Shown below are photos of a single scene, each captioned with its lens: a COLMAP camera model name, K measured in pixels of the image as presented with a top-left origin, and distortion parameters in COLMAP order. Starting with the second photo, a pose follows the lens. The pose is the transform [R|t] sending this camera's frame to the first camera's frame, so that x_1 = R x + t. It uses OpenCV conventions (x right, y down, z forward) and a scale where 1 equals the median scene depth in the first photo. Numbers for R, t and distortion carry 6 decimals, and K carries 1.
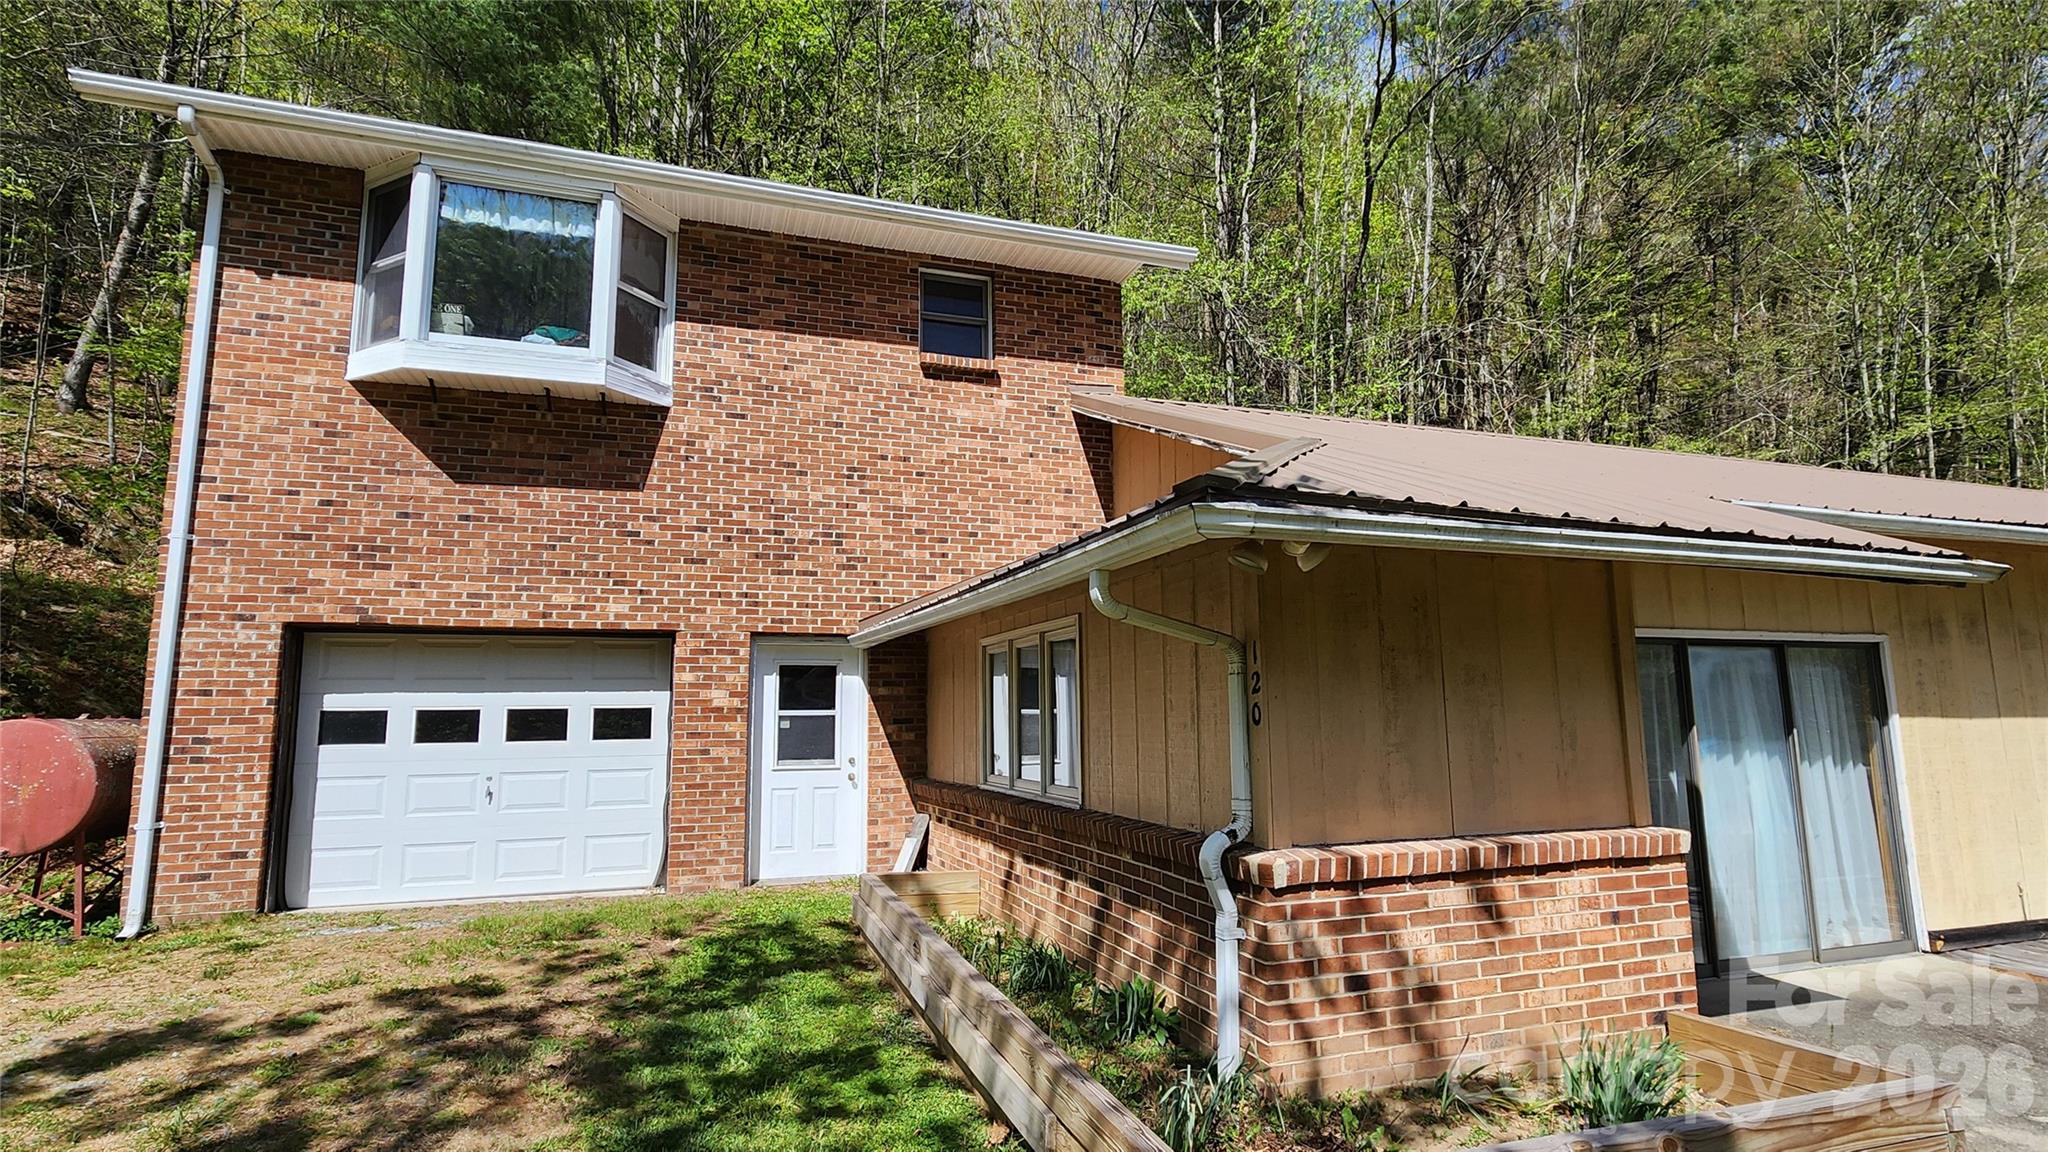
lens RADIAL K [[991.9, 0, 1020.2], [0, 991.9, 587.9], [0, 0, 1]] dist [-0.000361, 0.001775]
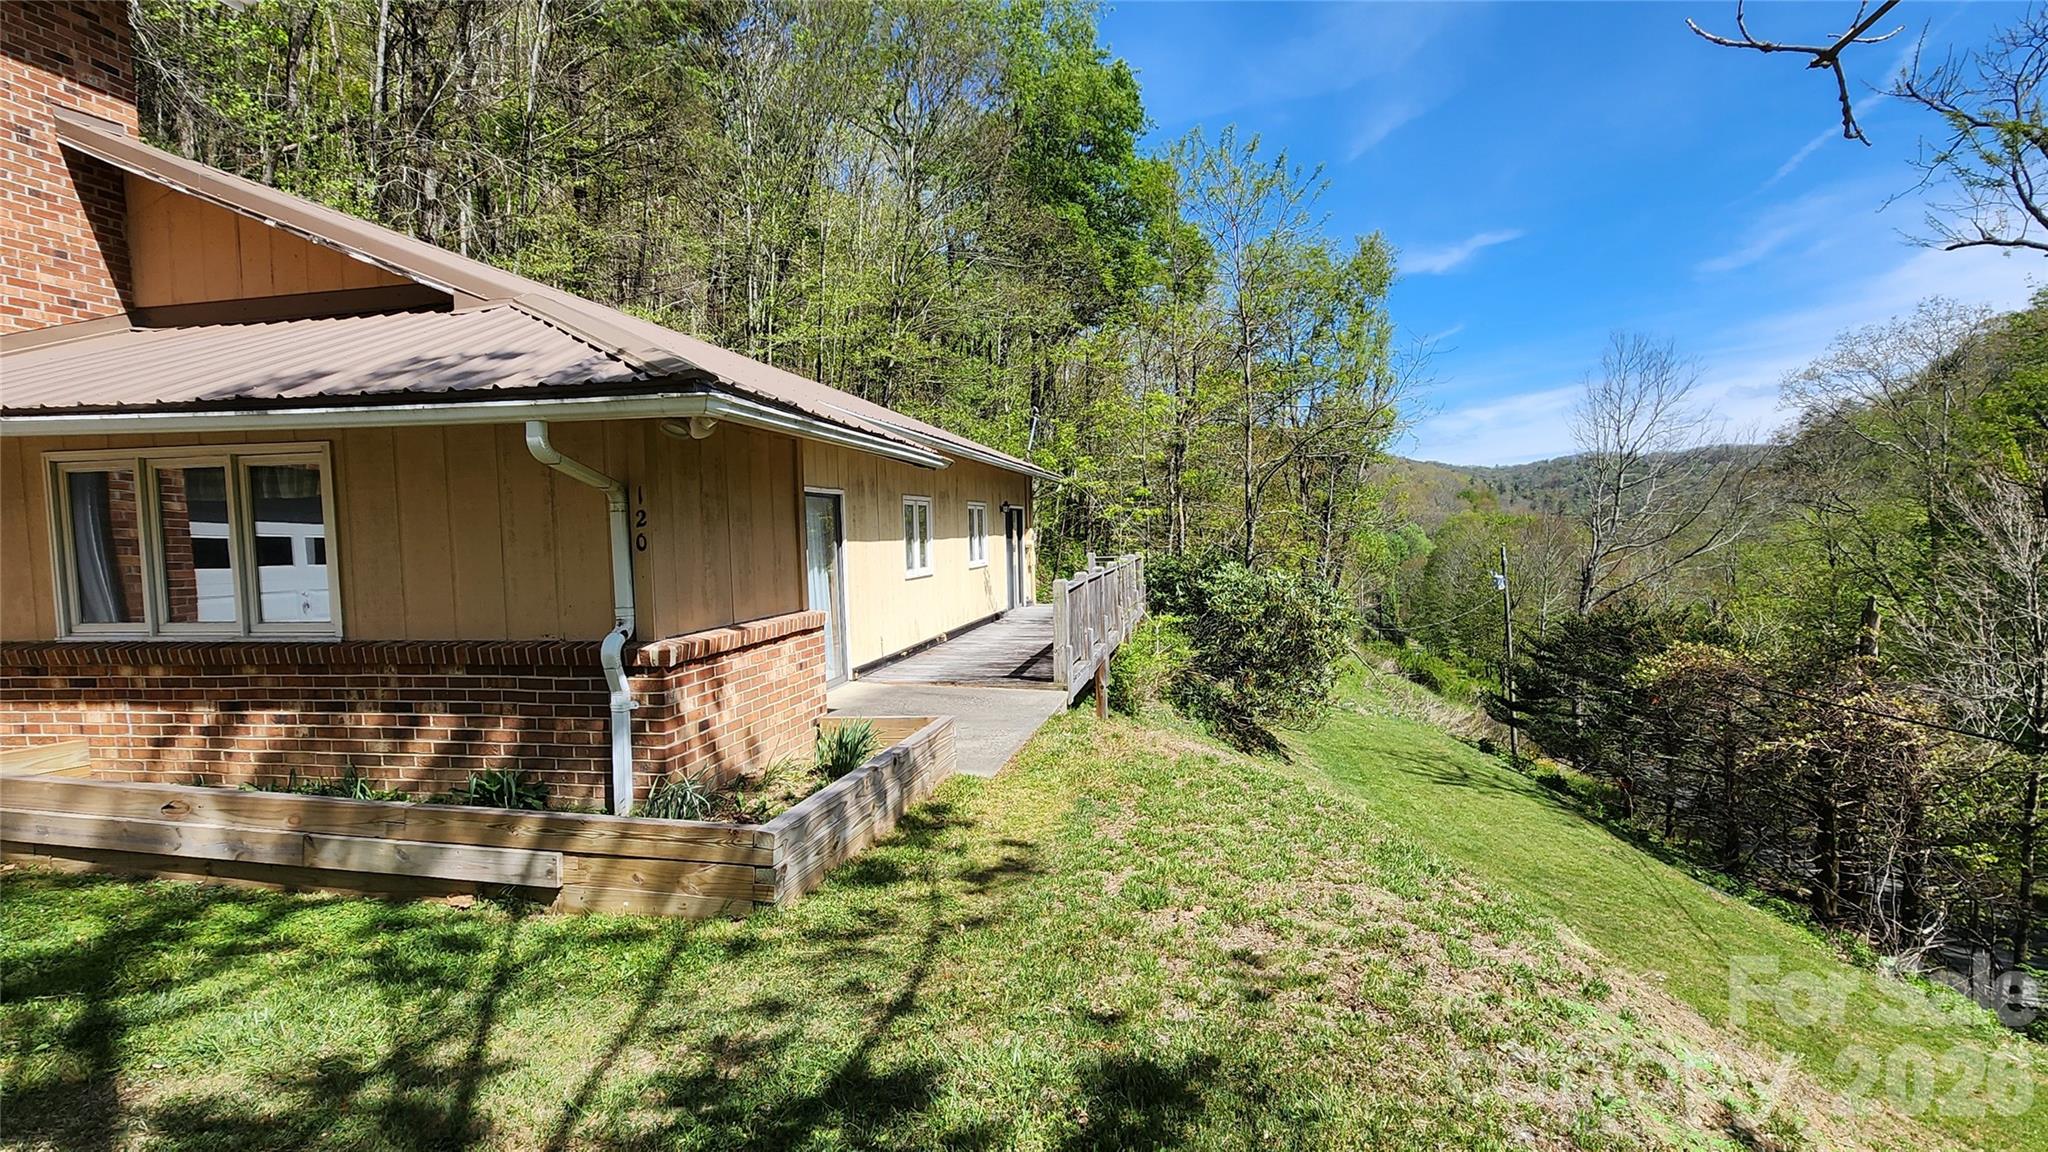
lens RADIAL K [[991.9, 0, 1033.2], [0, 991.9, 586.6], [0, 0, 1]] dist [-0.000361, 0.001775]
pose [[0.494480, -0.048683, 0.867825, -0.313938], [-0.098048, 0.988933, 0.111344, -0.005789], [-0.863641, -0.140145, 0.484234, -0.044116]]
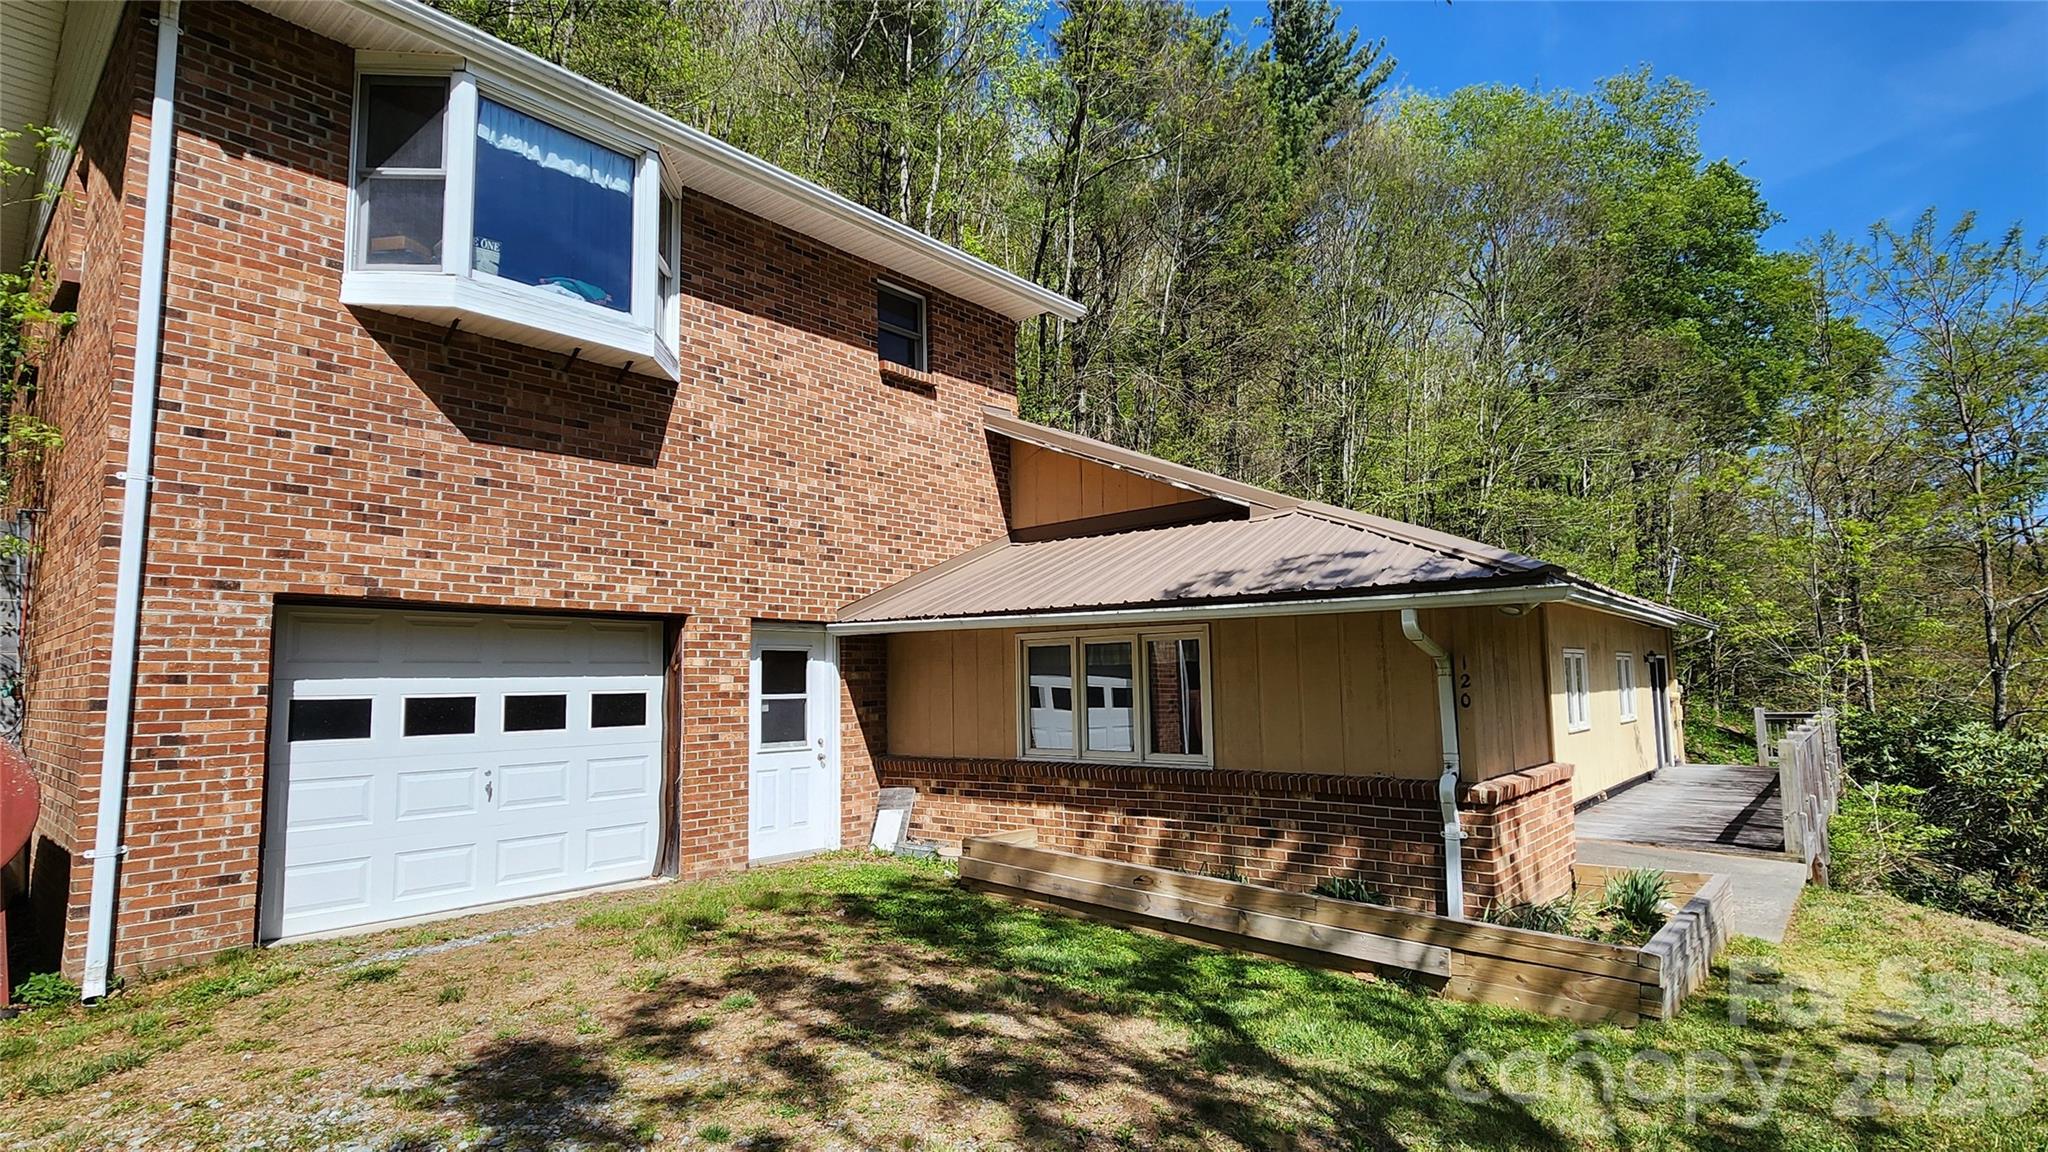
lens RADIAL K [[991.9, 0, 1028.1], [0, 991.9, 587.4], [0, 0, 1]] dist [-0.000361, 0.001775]
pose [[0.862952, 0.047298, 0.503067, -0.581764], [-0.060590, 0.998112, 0.010094, -0.014693], [-0.501640, -0.039191, 0.864188, -0.015921]]
